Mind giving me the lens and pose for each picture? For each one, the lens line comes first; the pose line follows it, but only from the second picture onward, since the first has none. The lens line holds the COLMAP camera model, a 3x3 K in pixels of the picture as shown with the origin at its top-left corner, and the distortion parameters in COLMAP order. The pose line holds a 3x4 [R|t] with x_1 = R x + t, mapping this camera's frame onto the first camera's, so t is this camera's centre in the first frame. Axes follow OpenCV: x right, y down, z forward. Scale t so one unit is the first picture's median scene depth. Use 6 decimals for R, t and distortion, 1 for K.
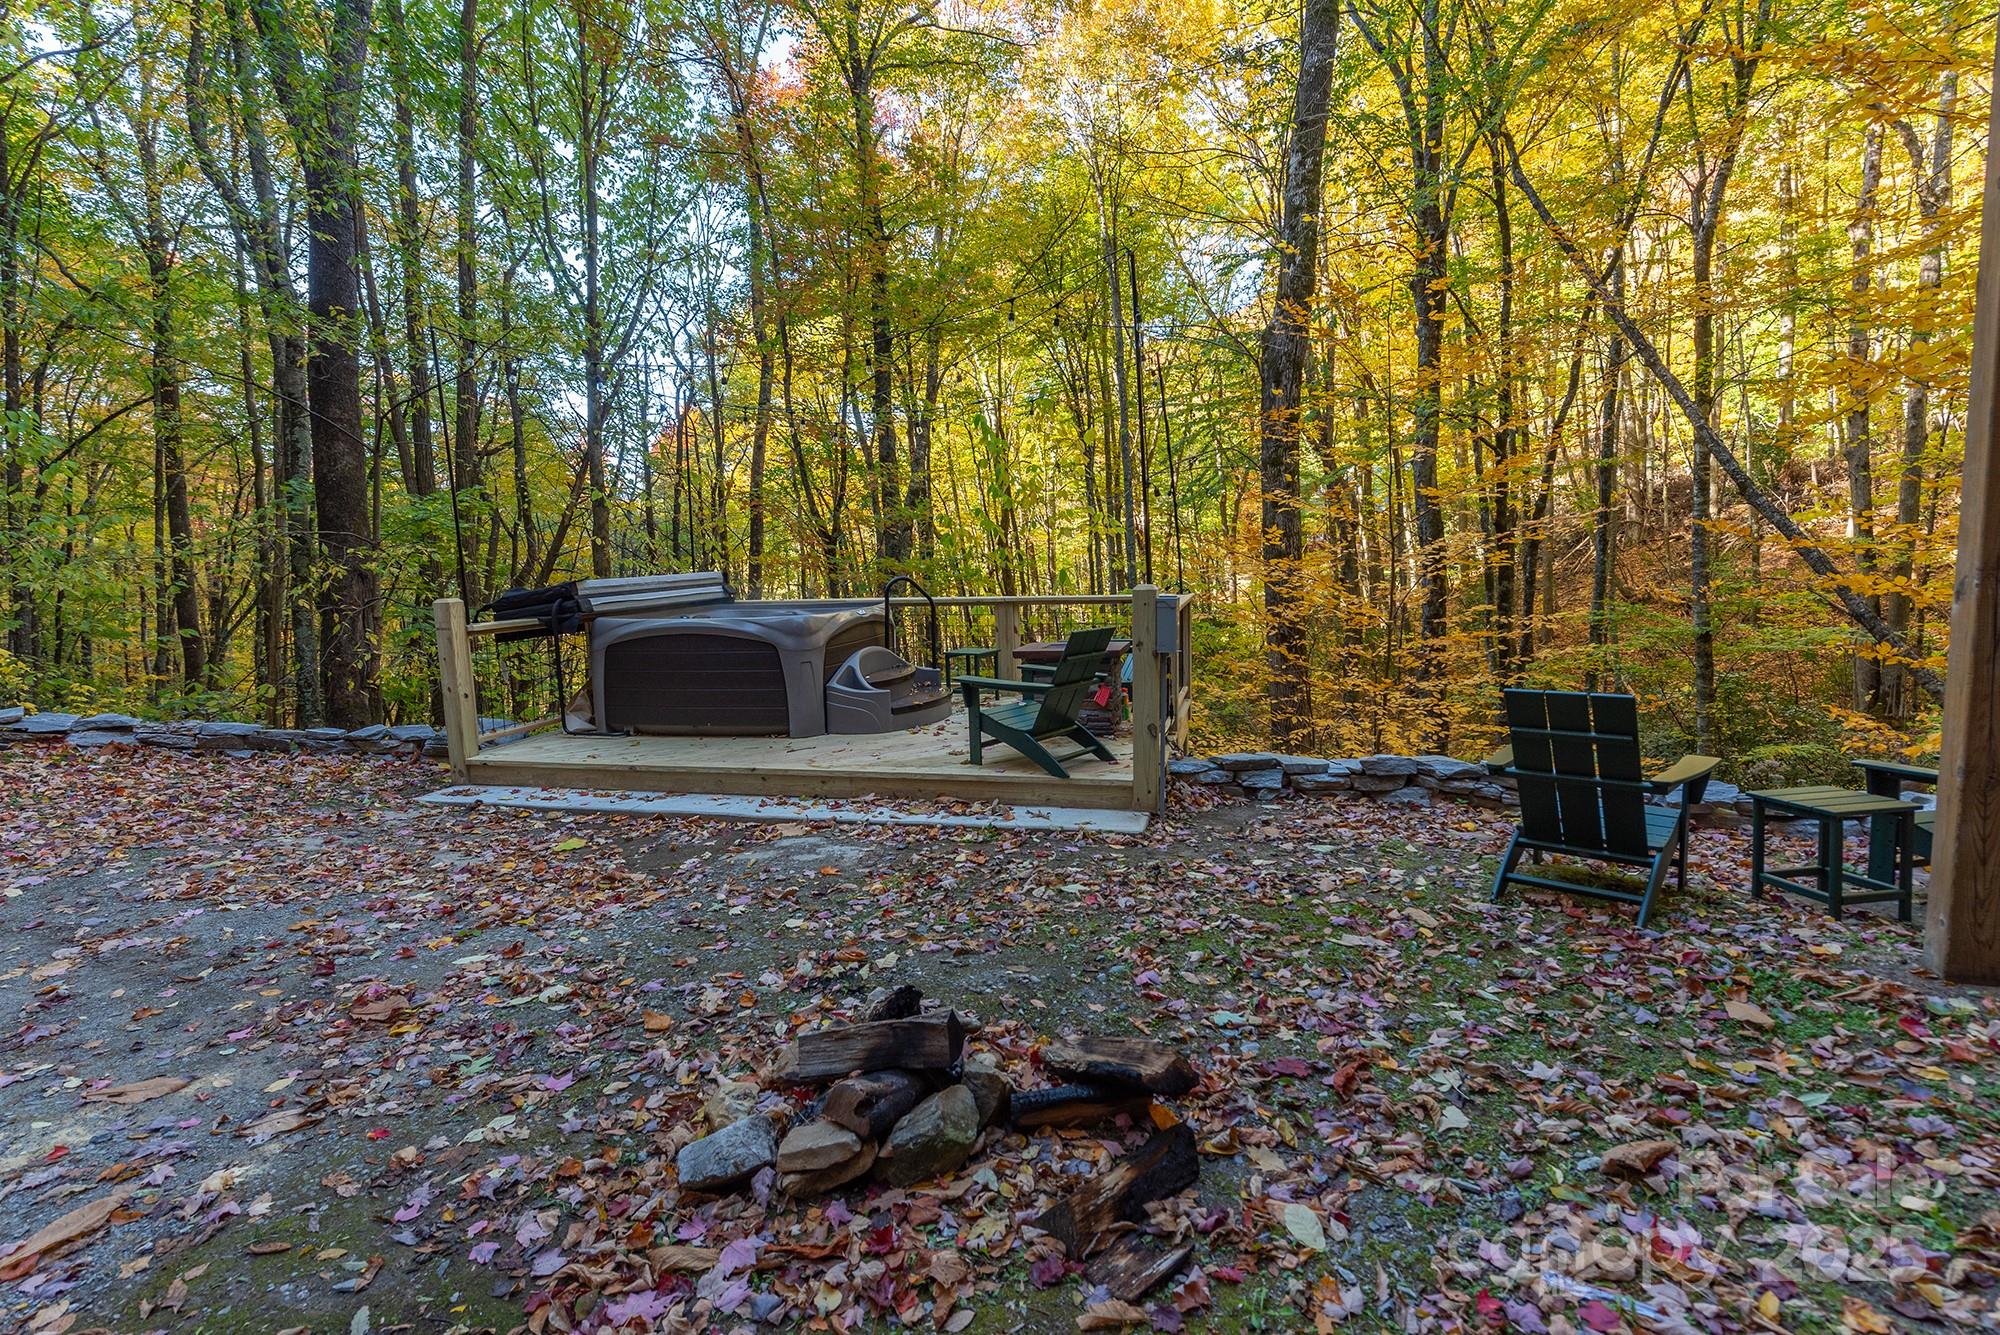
lens RADIAL K [[958.5, 0, 1002.1], [0, 958.5, 663.0], [0, 0, 1]] dist [-0.001234, -0.000611]
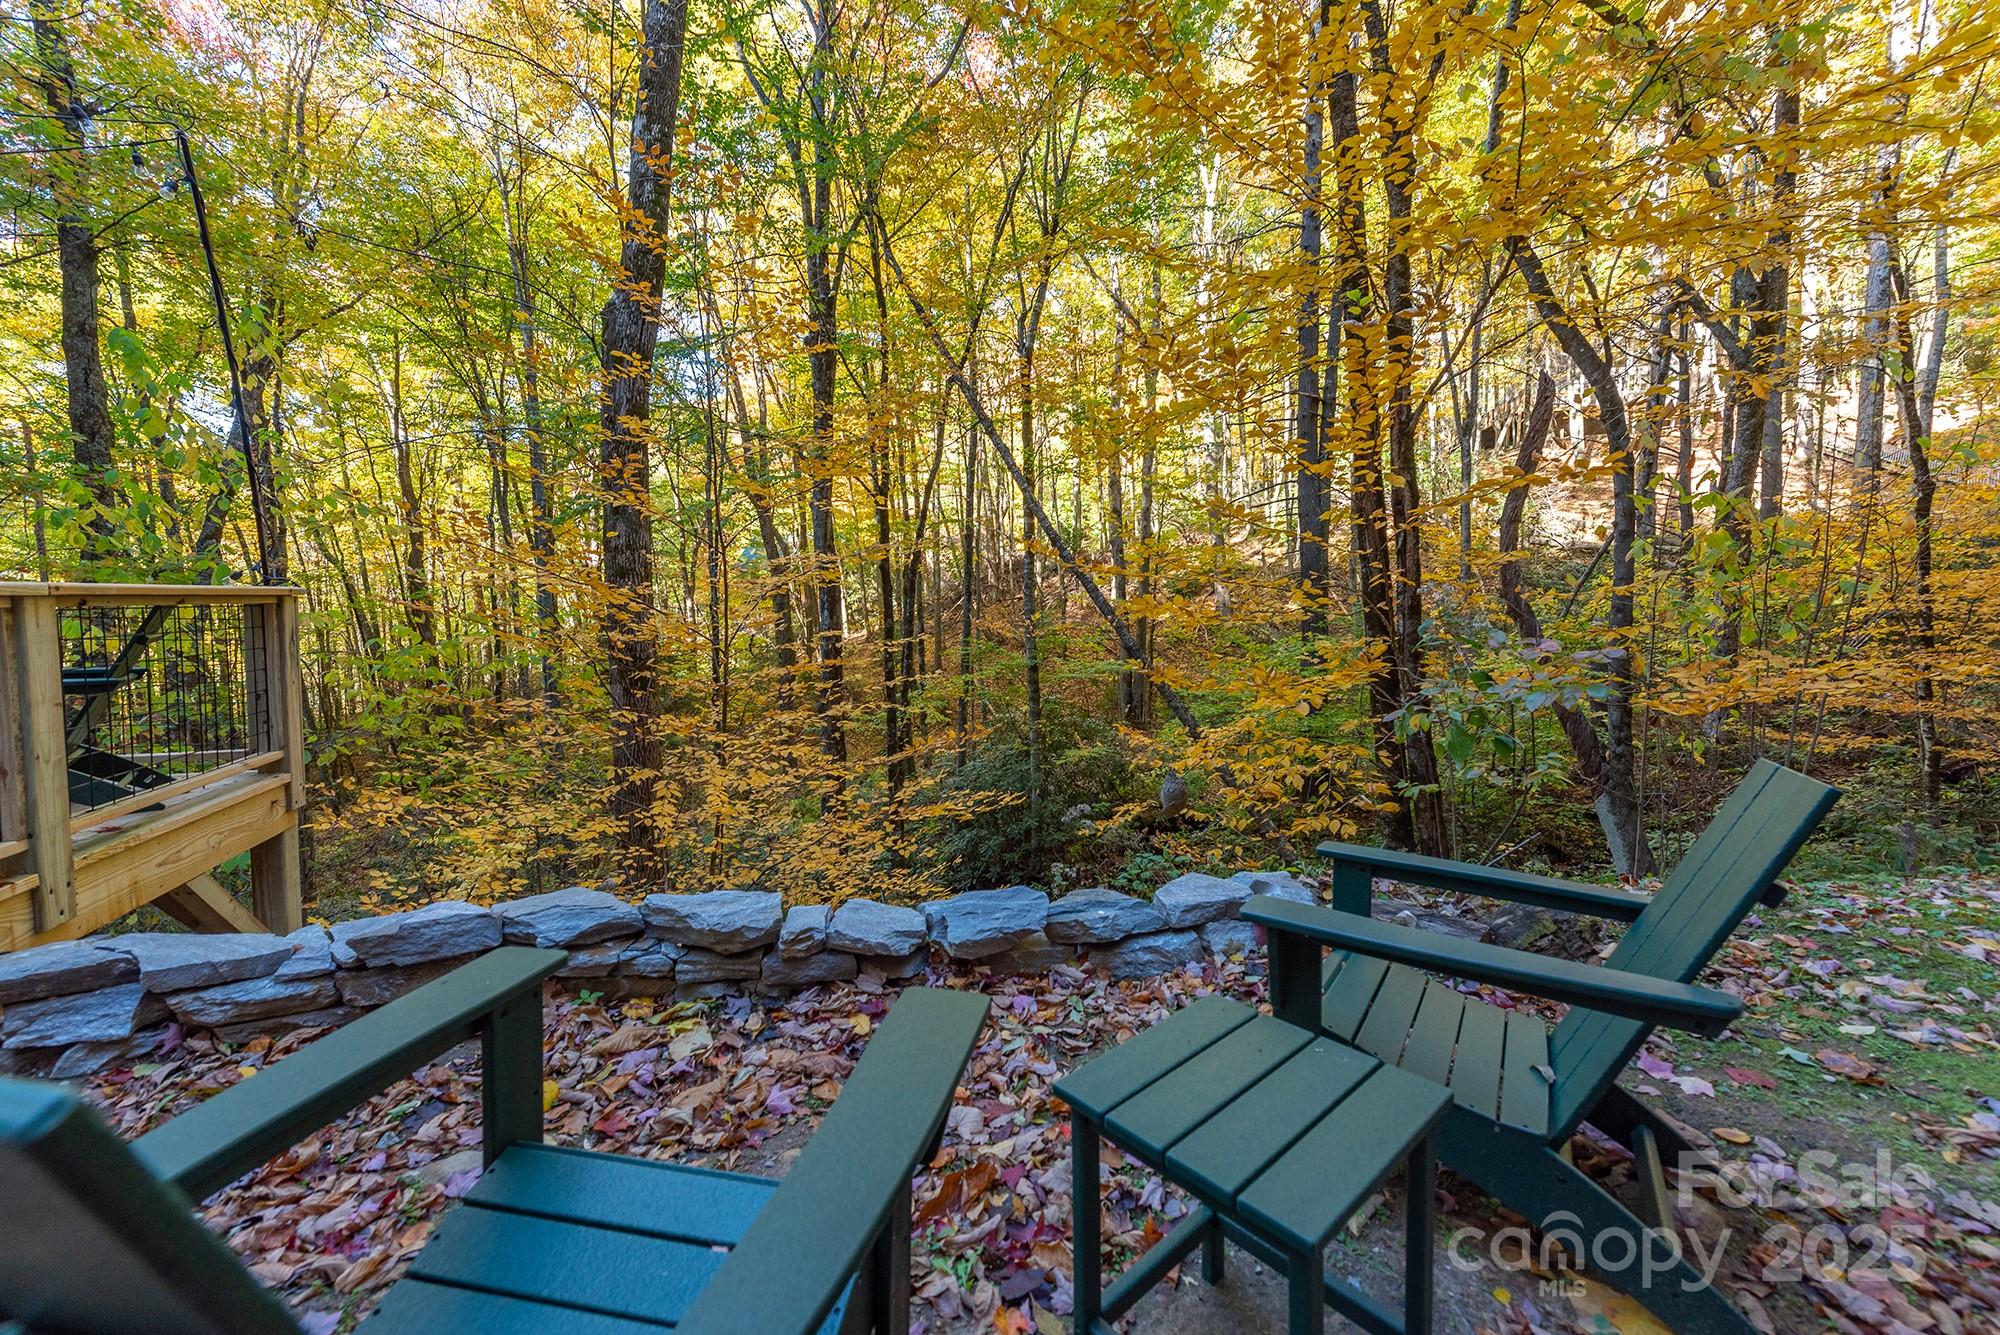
lens RADIAL K [[774.7, 0, 1000.5], [0, 774.7, 666.8], [0, 0, 1]] dist [0.014218, -0.005064]
pose [[0.834284, -0.001717, 0.551332, 0.136439], [0.019950, 0.999434, -0.027077, -0.001759], [-0.550974, 0.033589, 0.833846, 0.174514]]
